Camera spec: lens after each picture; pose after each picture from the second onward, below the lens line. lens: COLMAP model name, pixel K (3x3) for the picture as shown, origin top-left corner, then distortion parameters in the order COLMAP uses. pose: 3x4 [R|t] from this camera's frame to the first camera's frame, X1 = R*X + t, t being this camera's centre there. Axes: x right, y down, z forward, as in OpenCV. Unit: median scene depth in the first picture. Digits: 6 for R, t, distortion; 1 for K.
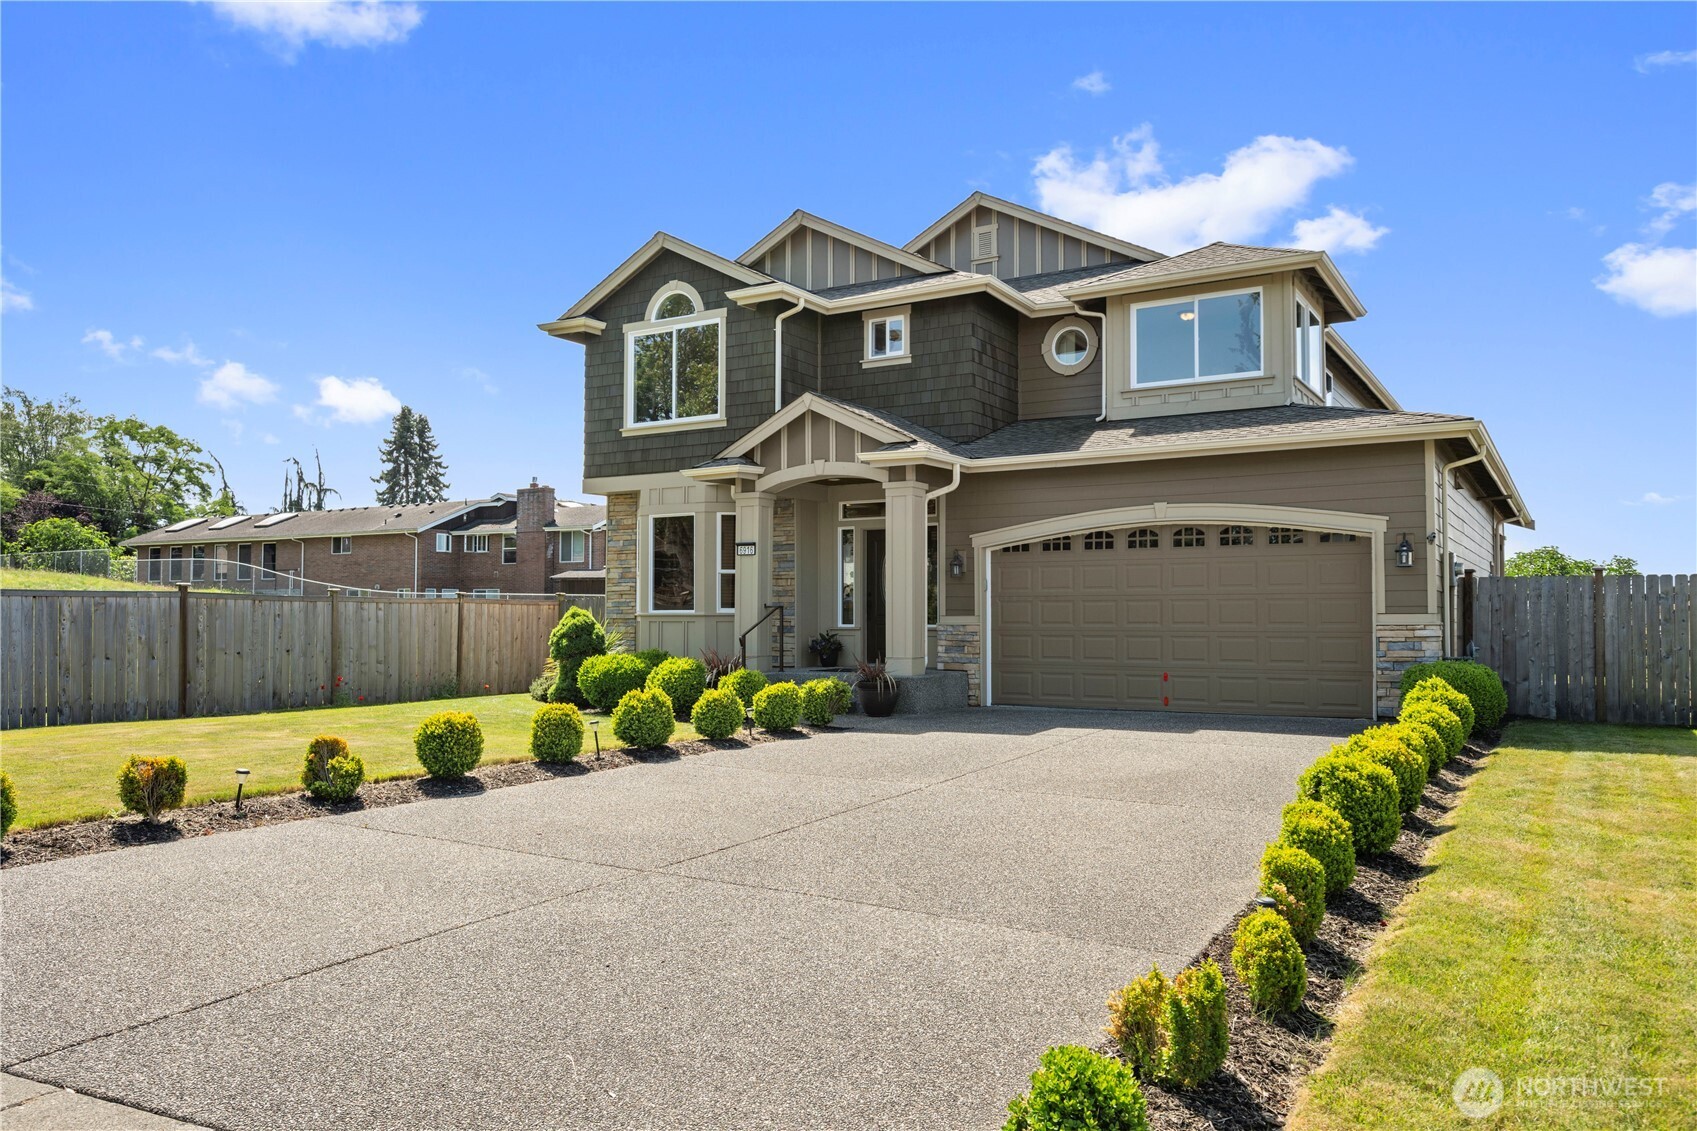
lens RADIAL K [[1197.0, 0, 848.5], [0, 1197.0, 565.5], [0, 0, 1]] dist [0.000215, -0.000456]
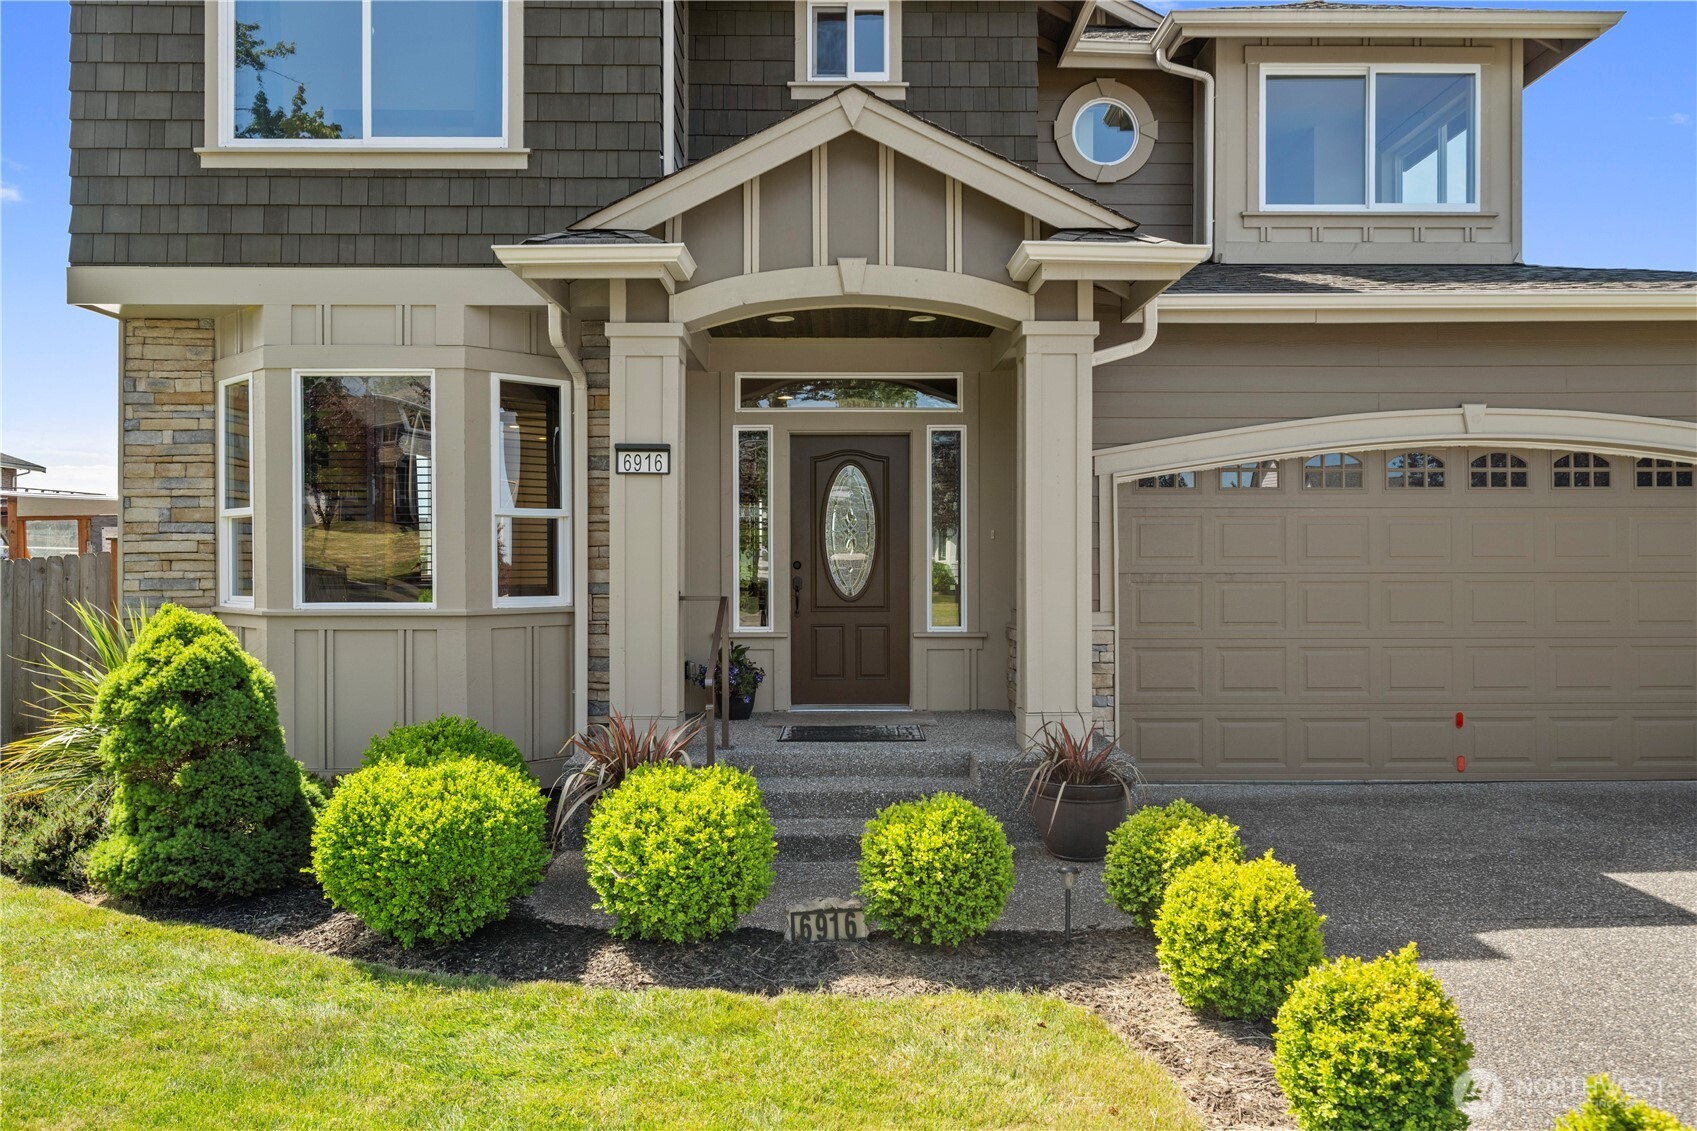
lens RADIAL K [[1230.7, 0, 848.0], [0, 1230.7, 572.6], [0, 0, 1]] dist [0.000168, 0.002449]
pose [[0.850108, -0.004515, 0.526589, -0.247372], [-0.022027, 0.998783, 0.044122, 0.004892], [-0.526148, -0.049108, 0.848974, 0.591055]]
